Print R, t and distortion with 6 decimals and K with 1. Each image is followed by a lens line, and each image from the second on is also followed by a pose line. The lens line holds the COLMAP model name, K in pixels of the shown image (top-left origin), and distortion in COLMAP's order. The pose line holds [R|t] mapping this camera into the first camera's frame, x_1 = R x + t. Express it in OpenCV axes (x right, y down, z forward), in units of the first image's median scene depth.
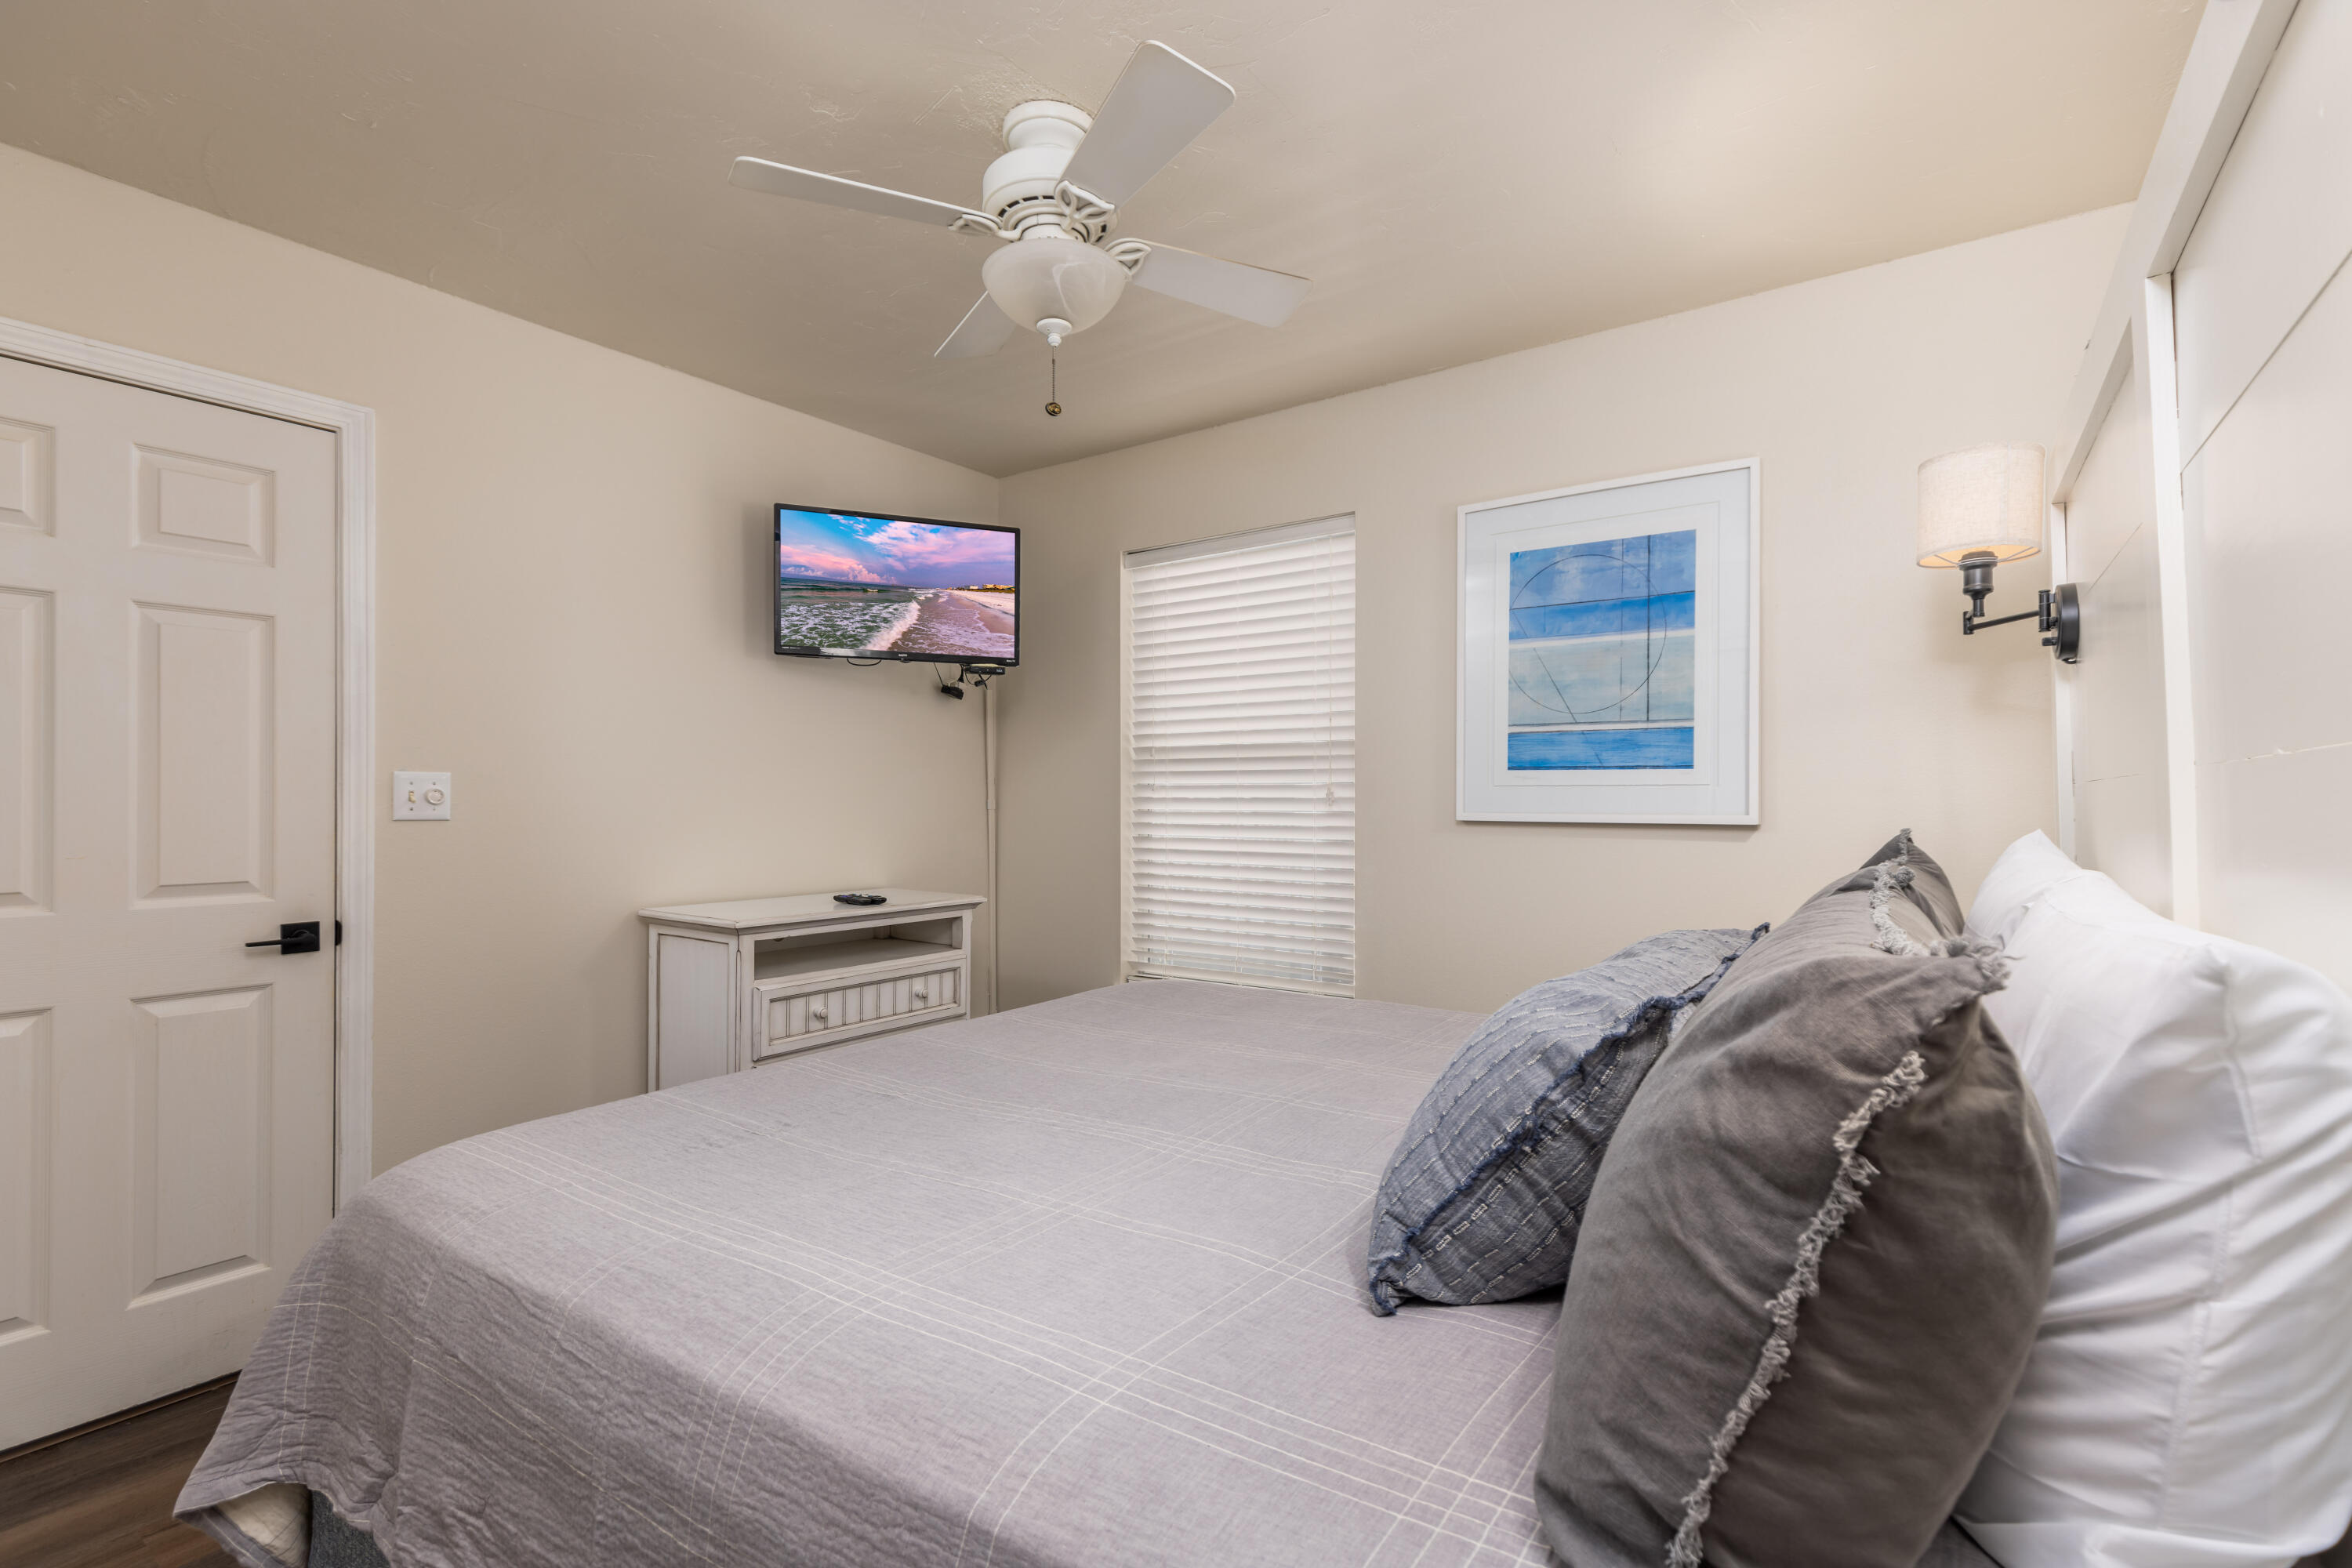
lens RADIAL K [[1075.1, 0, 1160.2], [0, 1075.1, 789.6], [0, 0, 1]] dist [0.007481, 0.000104]
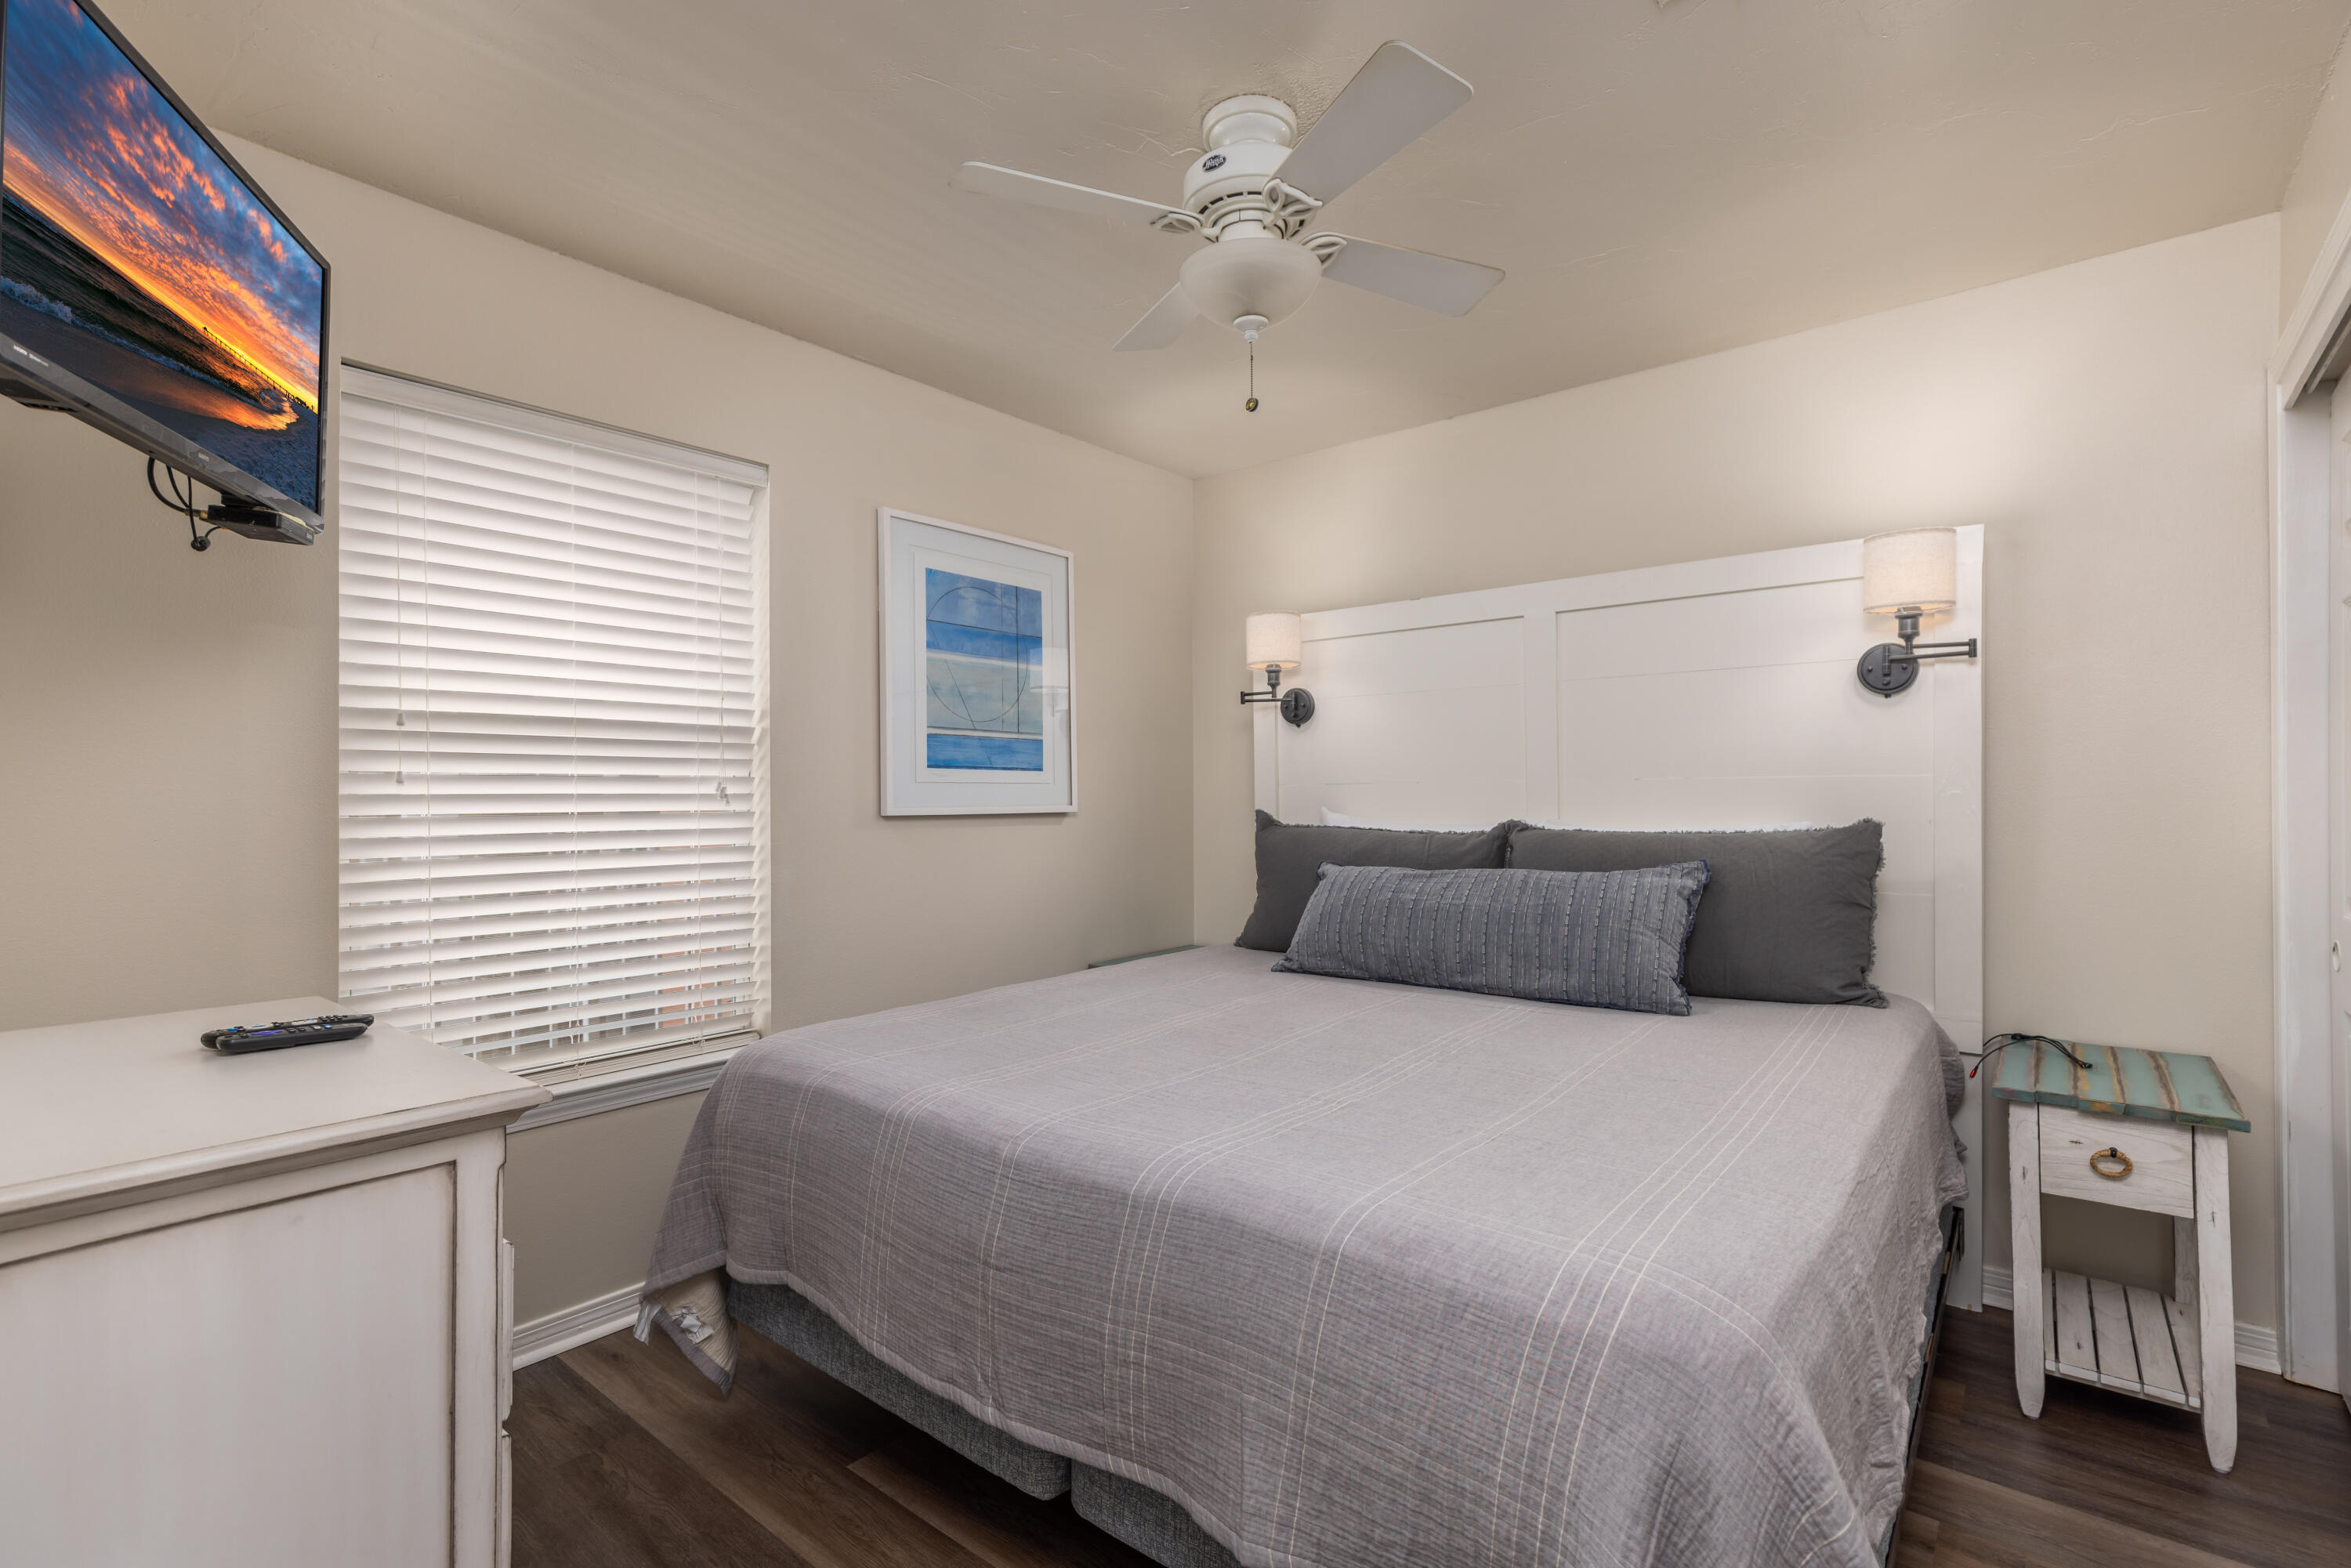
lens RADIAL K [[1074.6, 0, 1159.7], [0, 1074.6, 789.6], [0, 0, 1]] dist [0.007481, 0.000104]
pose [[0.069274, 0.000450, 0.997598, -0.769030], [-0.007194, 0.999974, 0.000049, 0.001953], [-0.997572, -0.007180, 0.069275, 0.716733]]
